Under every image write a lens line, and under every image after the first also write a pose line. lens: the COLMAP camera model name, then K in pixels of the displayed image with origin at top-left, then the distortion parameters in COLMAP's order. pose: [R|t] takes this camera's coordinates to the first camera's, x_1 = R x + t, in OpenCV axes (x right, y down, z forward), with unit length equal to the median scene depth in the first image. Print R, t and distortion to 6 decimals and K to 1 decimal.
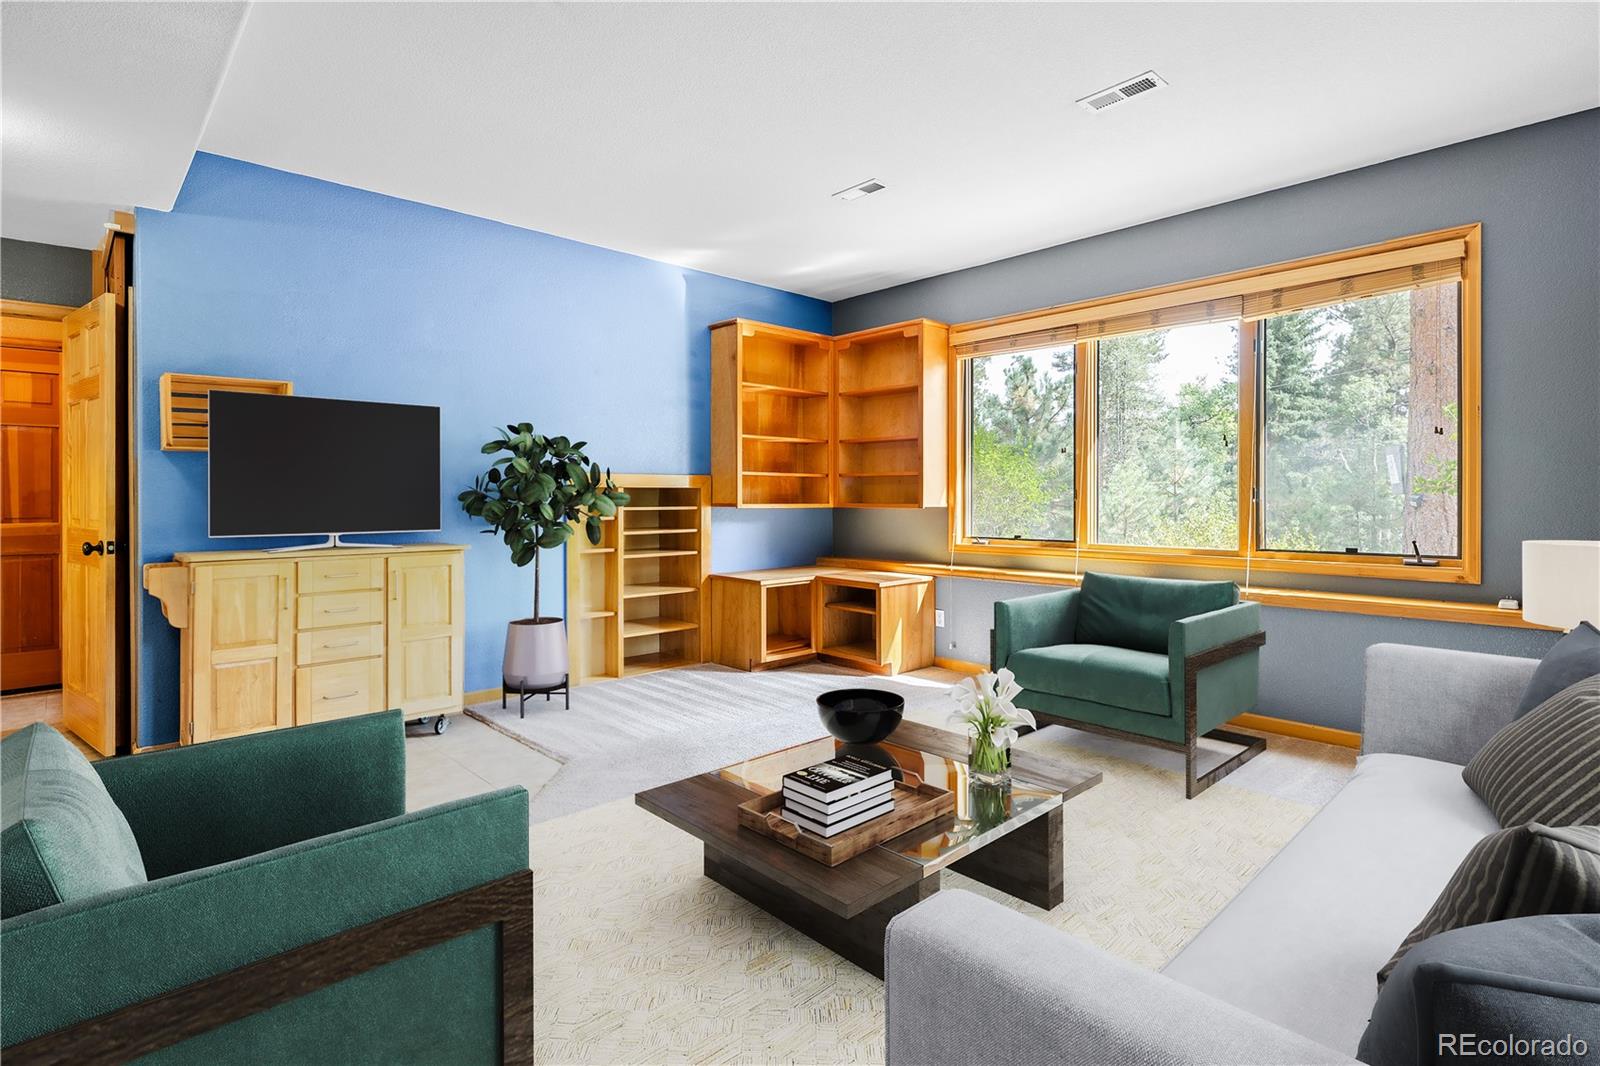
lens RADIAL K [[780.1, 0, 801.6], [0, 780.1, 493.2], [0, 0, 1]] dist [0.001982, -0.001116]
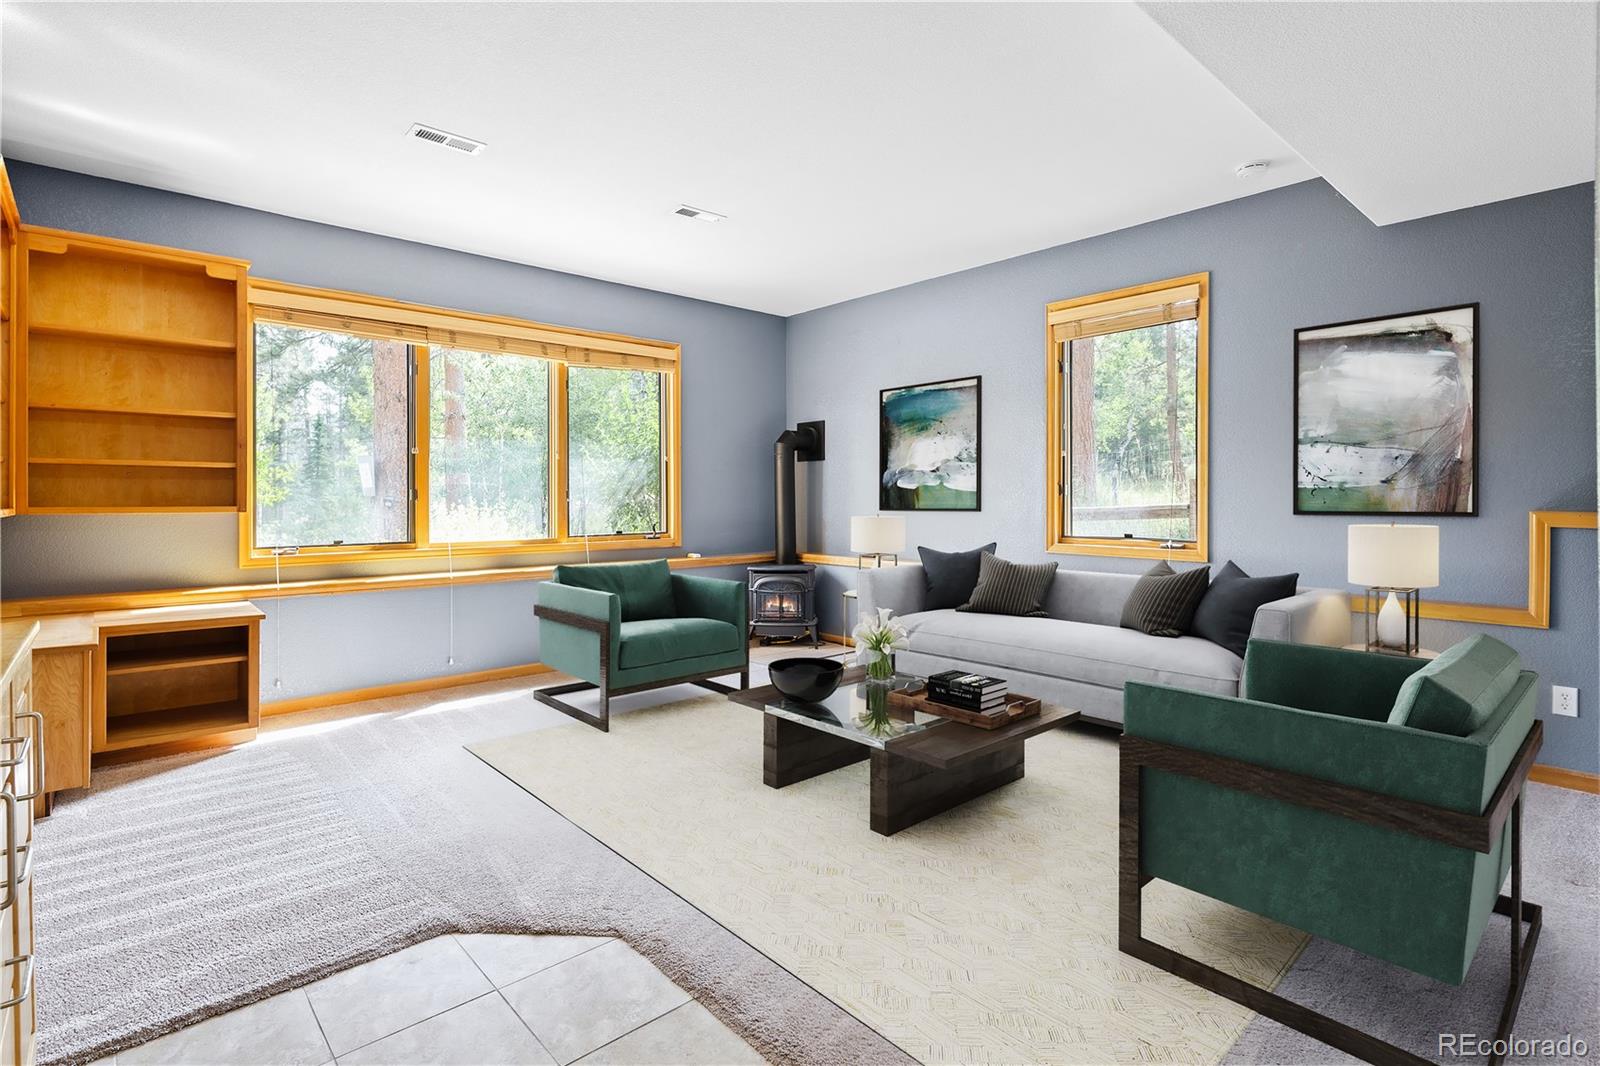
lens RADIAL K [[780.1, 0, 784.2], [0, 780.1, 496.9], [0, 0, 1]] dist [0.001982, -0.001116]
pose [[0.038075, -0.002390, 0.999272, -0.575809], [-0.007984, 0.999964, 0.002696, -0.002111], [-0.999243, -0.008080, 0.038055, 0.444105]]
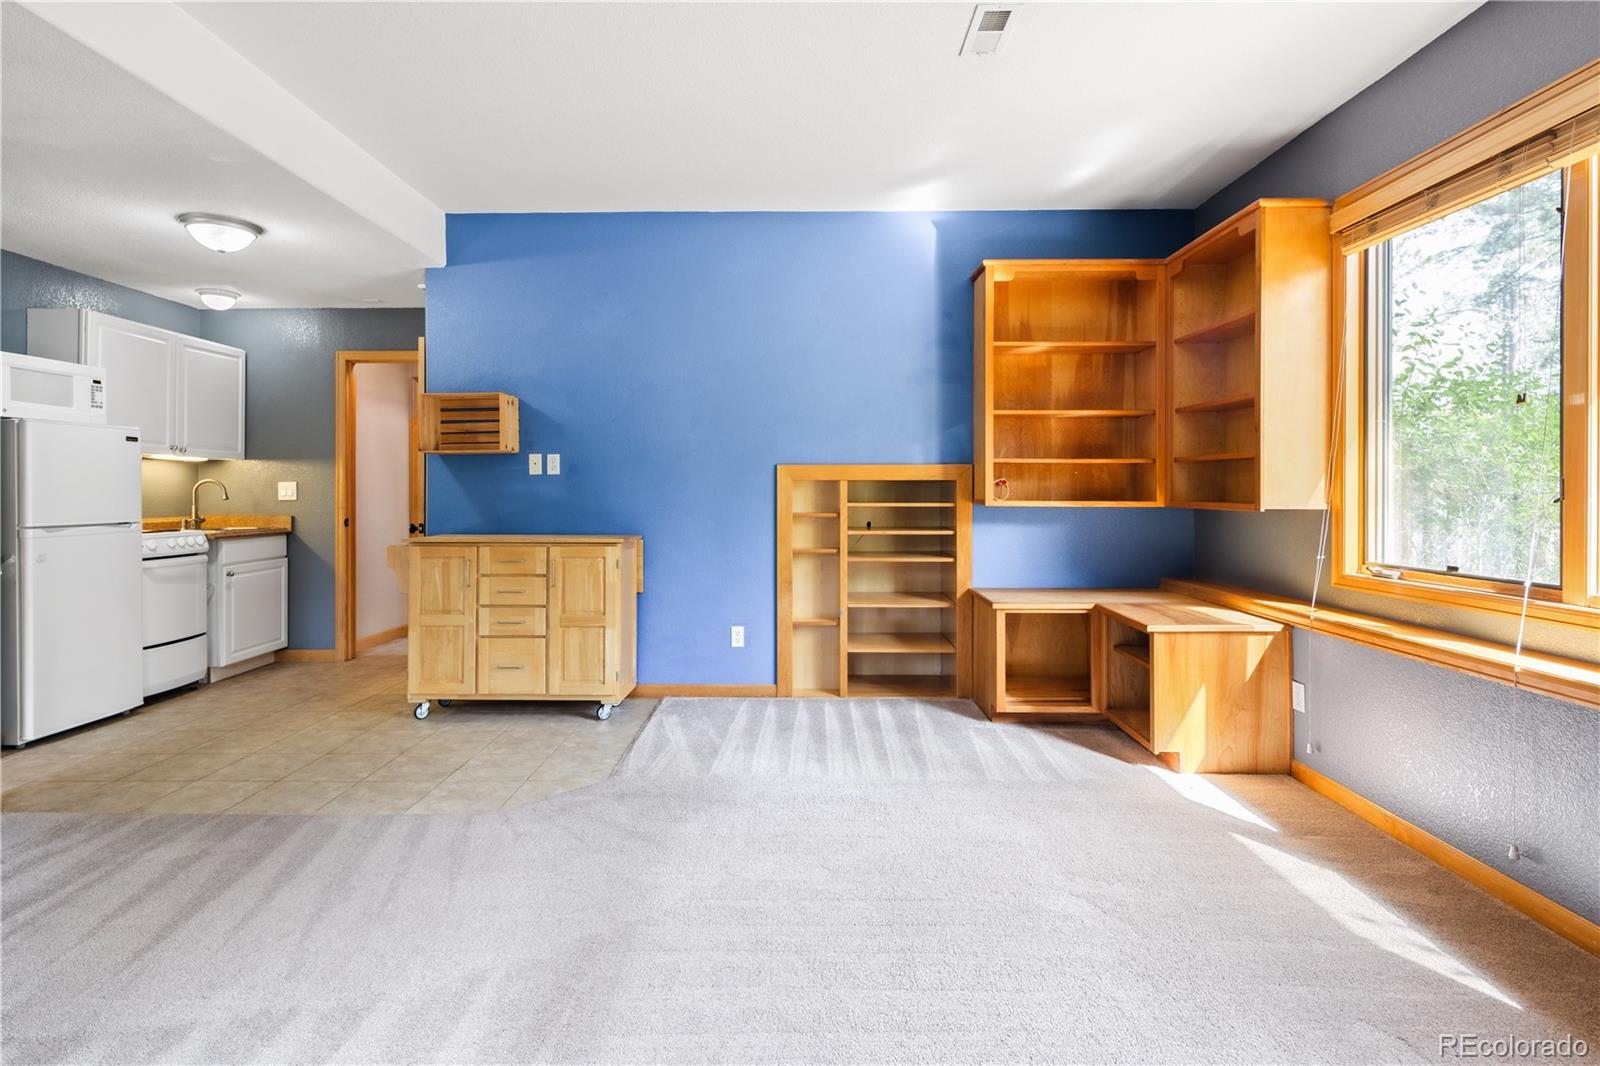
lens RADIAL K [[780.1, 0, 792.9], [0, 780.1, 484.9], [0, 0, 1]] dist [0.001982, -0.001116]
pose [[0.719999, -0.002416, -0.693971, 0.312035], [0.001809, 0.999997, -0.001605, -0.000822], [0.693973, -0.000100, 0.720001, 0.304106]]
